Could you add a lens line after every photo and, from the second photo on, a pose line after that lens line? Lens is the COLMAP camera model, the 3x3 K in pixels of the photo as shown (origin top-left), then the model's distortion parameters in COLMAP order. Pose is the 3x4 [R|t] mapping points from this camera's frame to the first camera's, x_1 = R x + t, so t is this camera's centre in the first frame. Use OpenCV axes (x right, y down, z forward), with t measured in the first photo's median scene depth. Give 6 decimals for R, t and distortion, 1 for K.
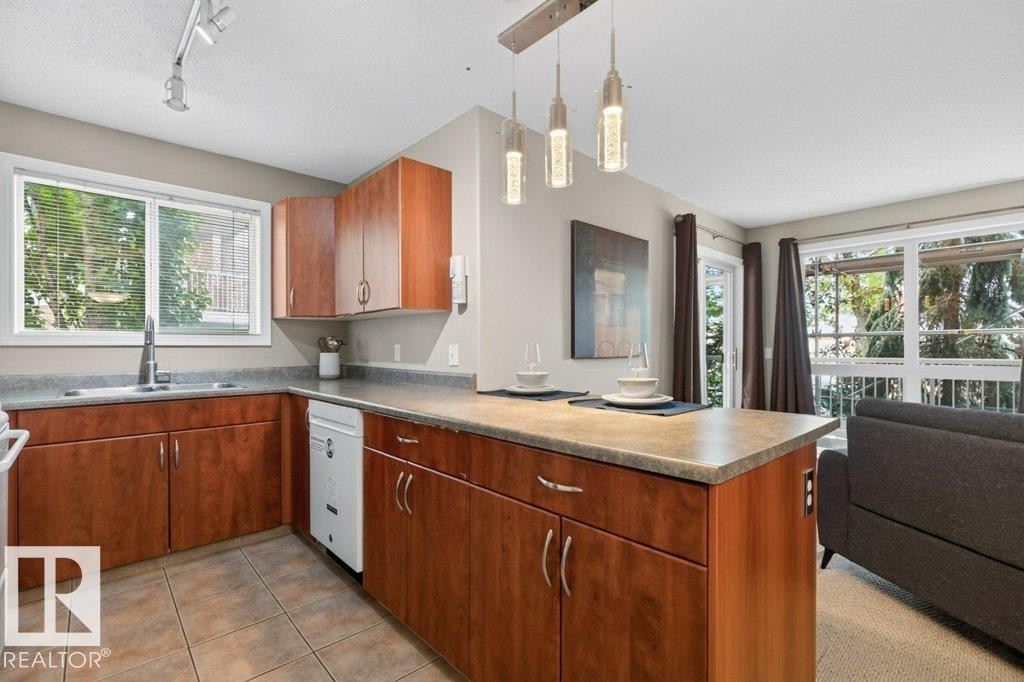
lens RADIAL K [[464.6, 0, 512.4], [0, 464.6, 348.2], [0, 0, 1]] dist [-0.003243, 0.000262]
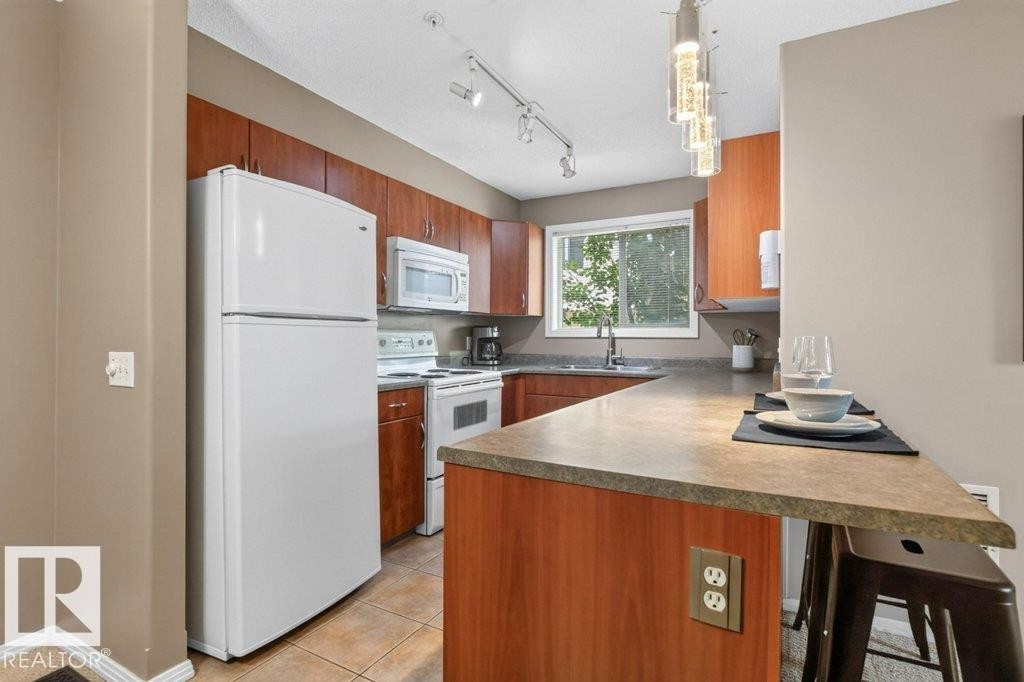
lens RADIAL K [[490.2, 0, 514.1], [0, 490.2, 337.7], [0, 0, 1]] dist [-0.005077, 0.001094]
pose [[0.326223, 0.003150, -0.945288, 0.542461], [-0.007594, 0.999971, 0.000711, -0.003428], [0.945262, 0.006946, 0.326237, 0.260919]]
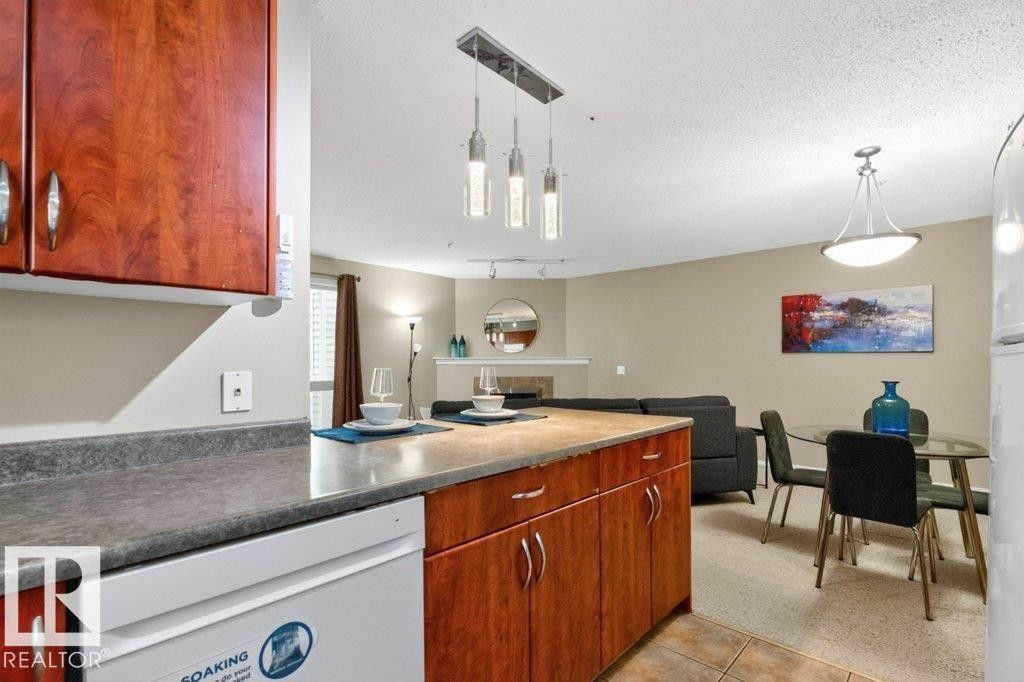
lens RADIAL K [[490.2, 0, 493.2], [0, 490.2, 356.9], [0, 0, 1]] dist [-0.005077, 0.001094]
pose [[-0.077344, 0.018098, 0.996840, -0.701534], [0.005046, 0.999830, -0.017761, -0.011983], [-0.996992, 0.003656, -0.077422, 0.750904]]
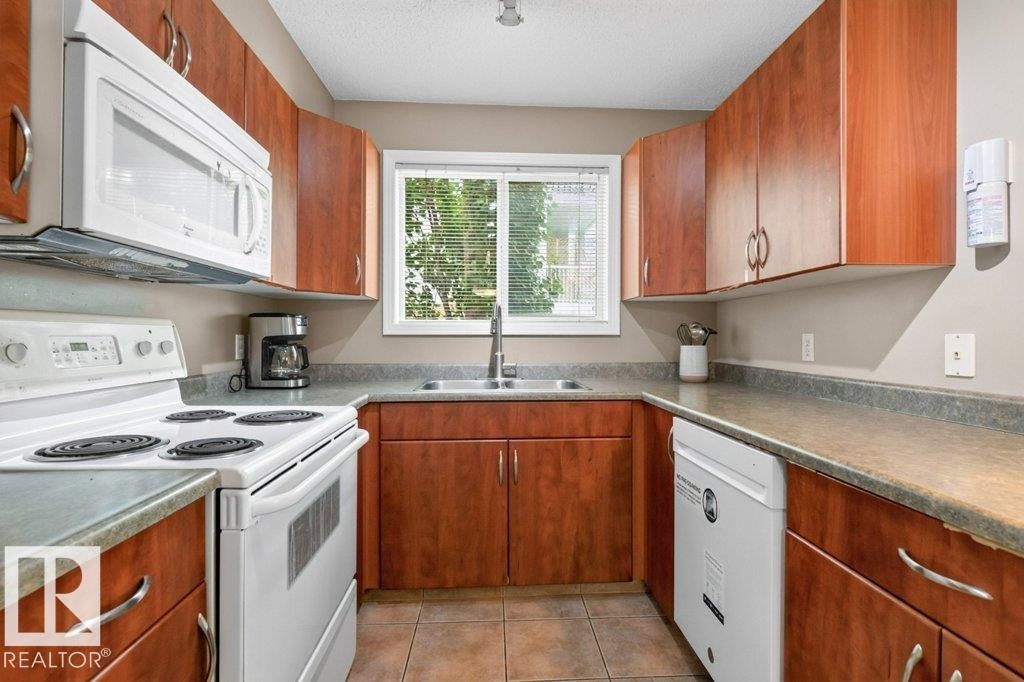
lens RADIAL K [[490.2, 0, 516.1], [0, 490.2, 339.7], [0, 0, 1]] dist [-0.005077, 0.001094]
pose [[0.775642, 0.006033, -0.631144, -0.163778], [-0.005166, 0.999982, 0.003211, -0.000191], [0.631152, 0.000770, 0.775659, 0.302178]]
